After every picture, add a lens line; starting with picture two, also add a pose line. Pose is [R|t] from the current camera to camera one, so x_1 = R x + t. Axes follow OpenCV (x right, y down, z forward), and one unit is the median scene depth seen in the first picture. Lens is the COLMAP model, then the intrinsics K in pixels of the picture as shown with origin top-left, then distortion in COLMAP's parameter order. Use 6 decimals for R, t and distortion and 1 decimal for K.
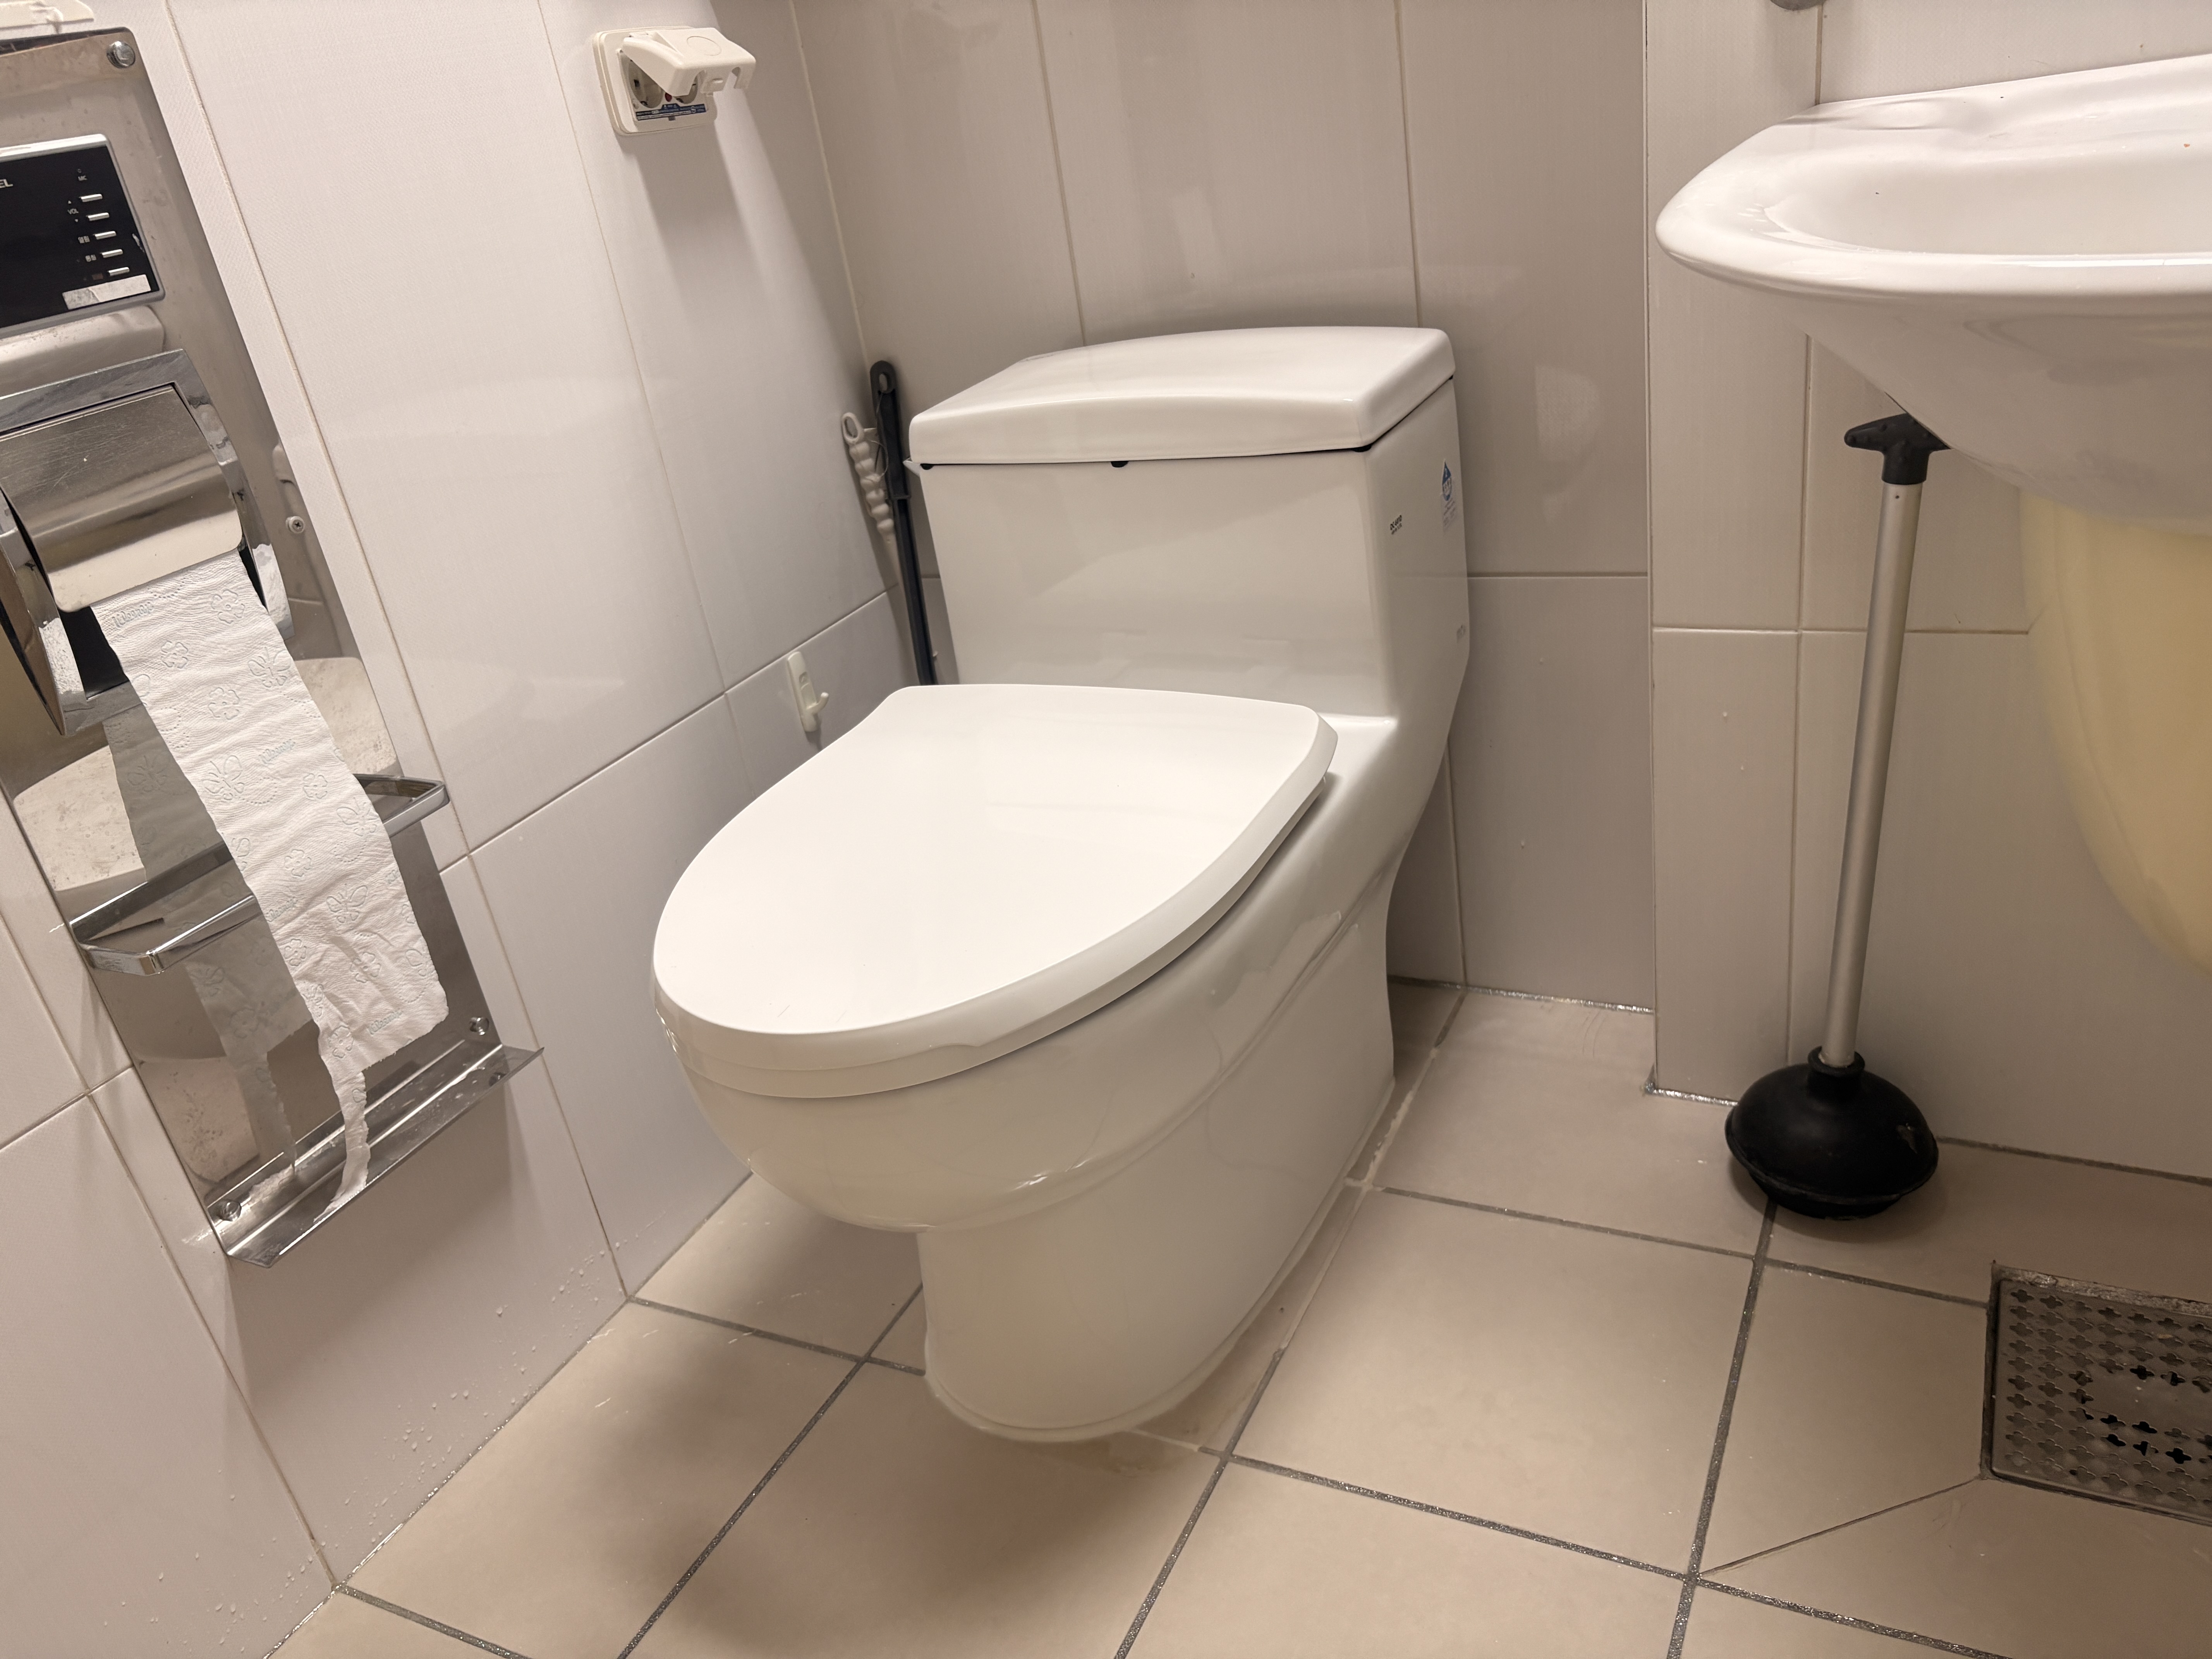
lens RADIAL K [[1675.3, 0, 1079.9], [0, 1675.3, 830.8], [0, 0, 1]] dist [-0.001151, -0.005122]
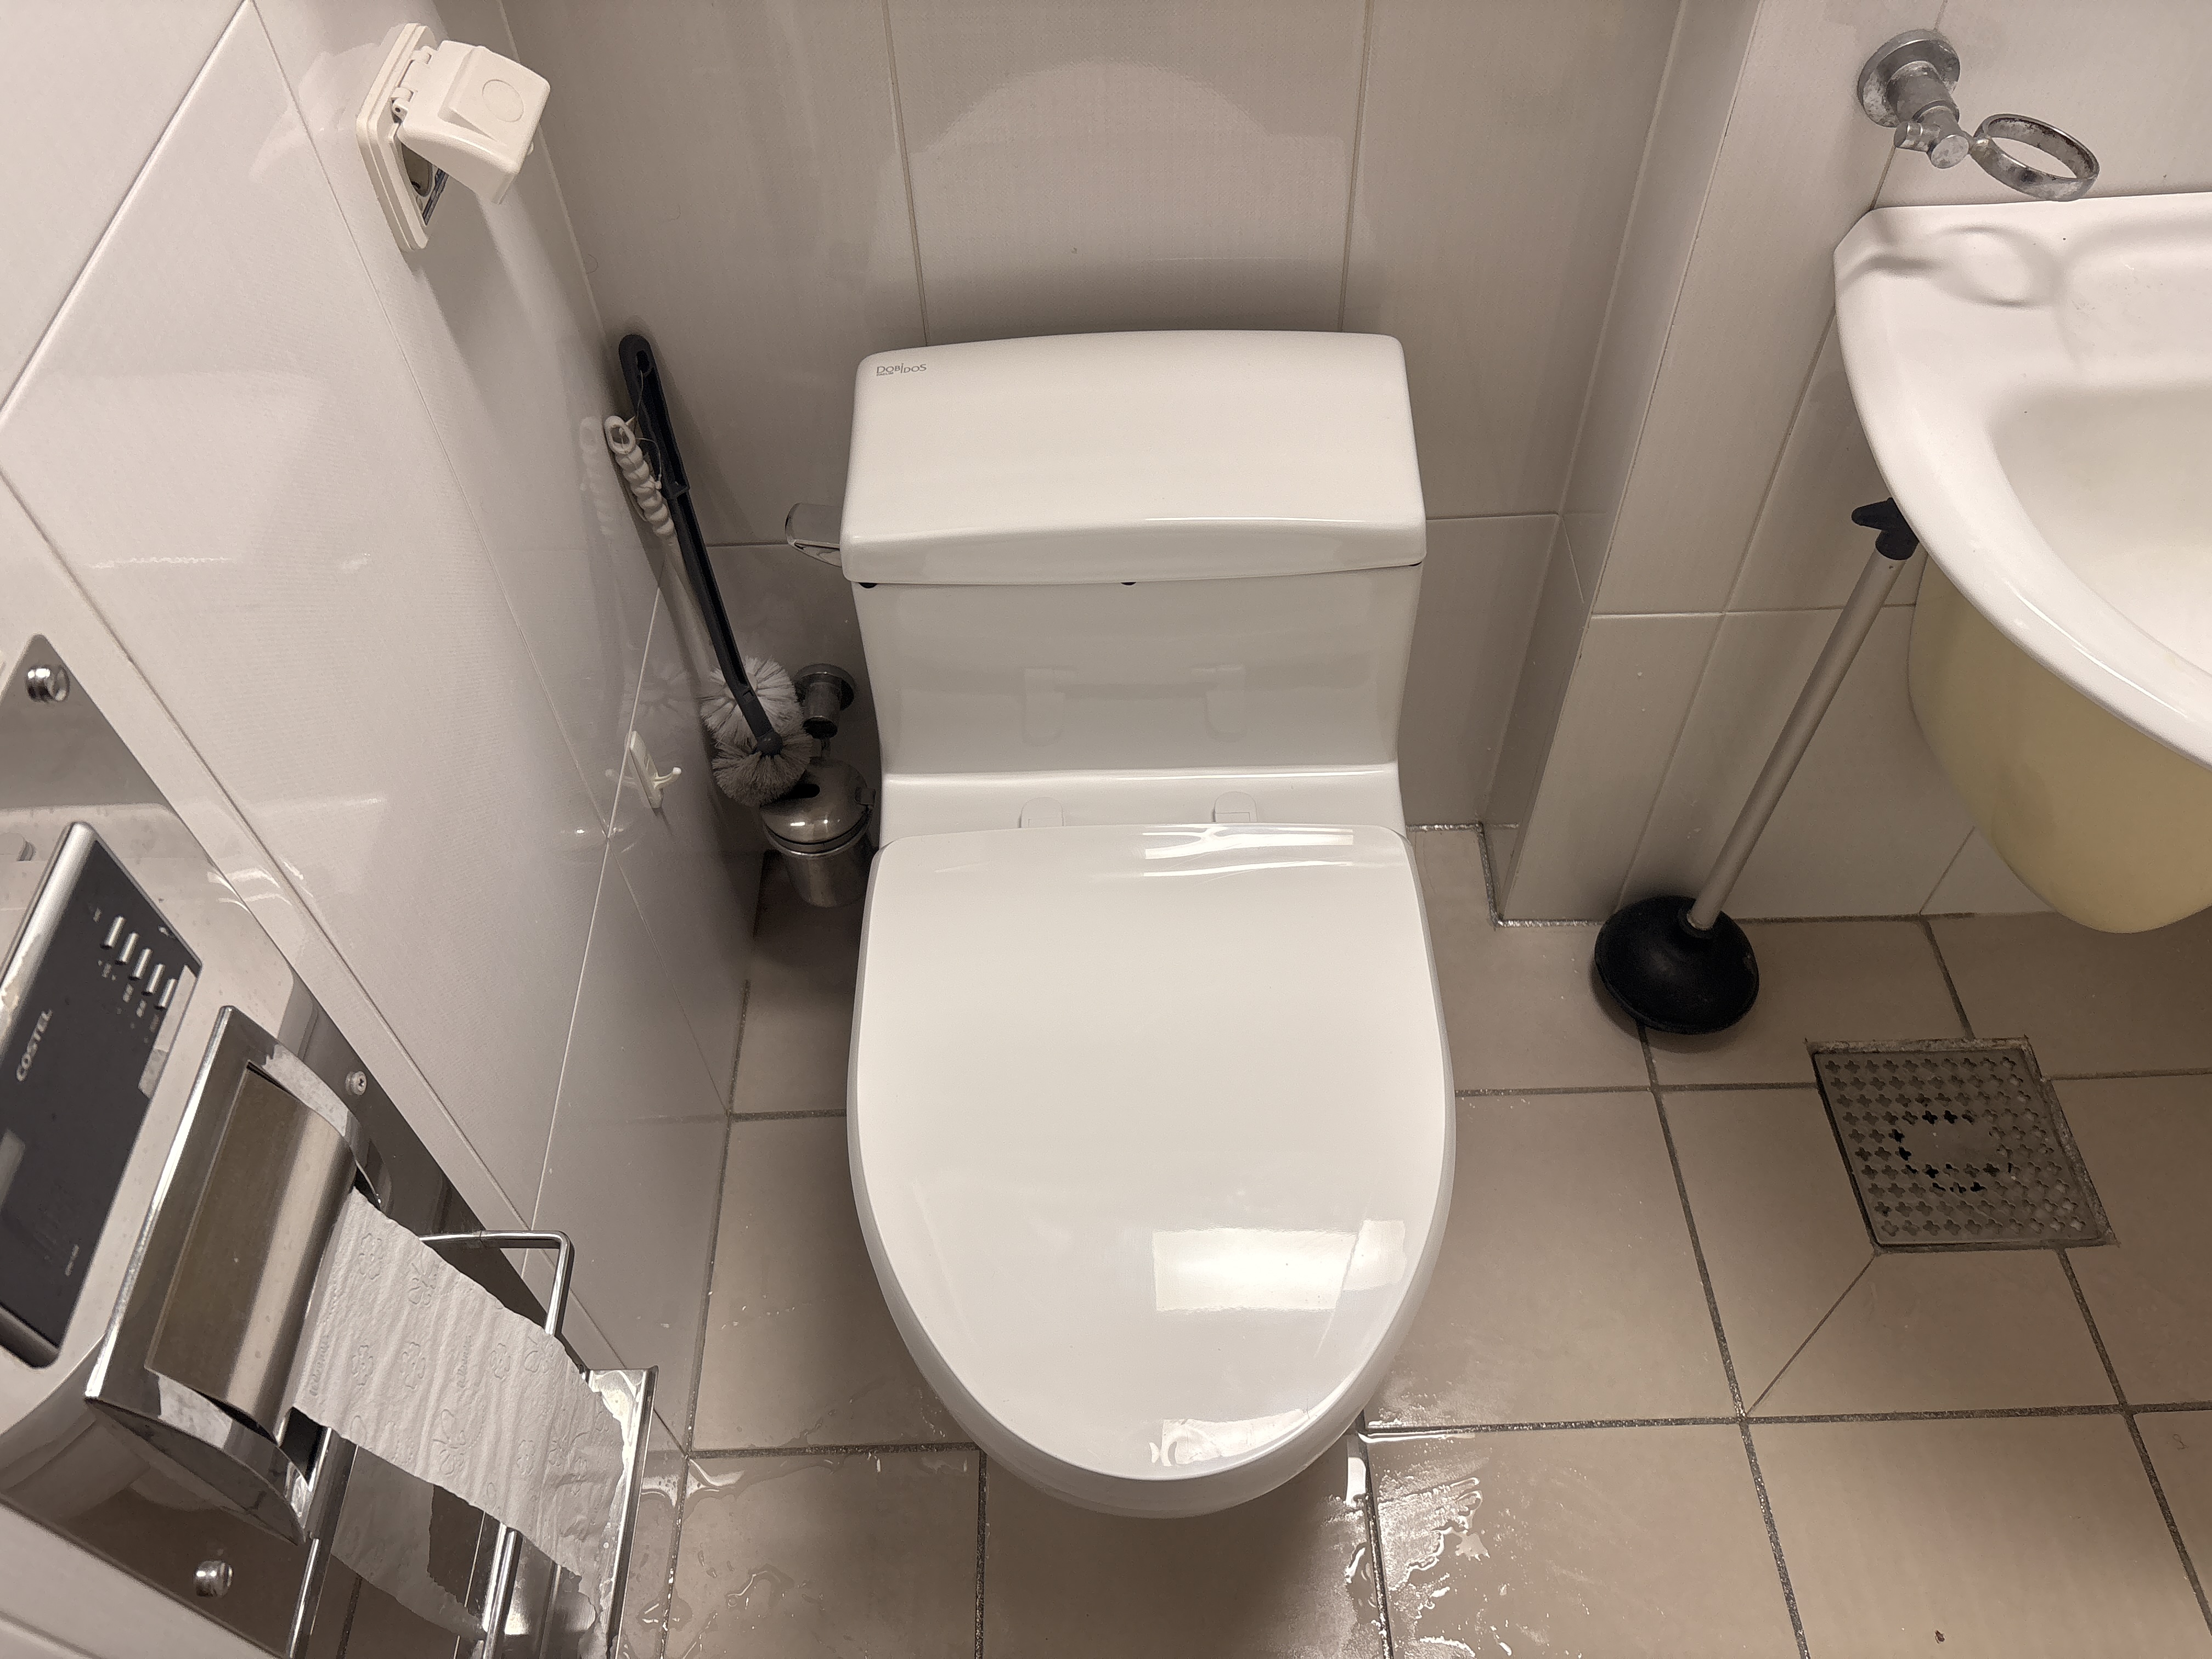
lens RADIAL K [[1674.3, 0, 1106.0], [0, 1674.3, 829.5], [0, 0, 1]] dist [-0.001589, 0.000318]
pose [[0.876259, -0.286440, 0.387456, -0.370896], [0.111931, 0.903127, 0.414528, -0.472218], [-0.468659, -0.319866, 0.823435, 0.236388]]
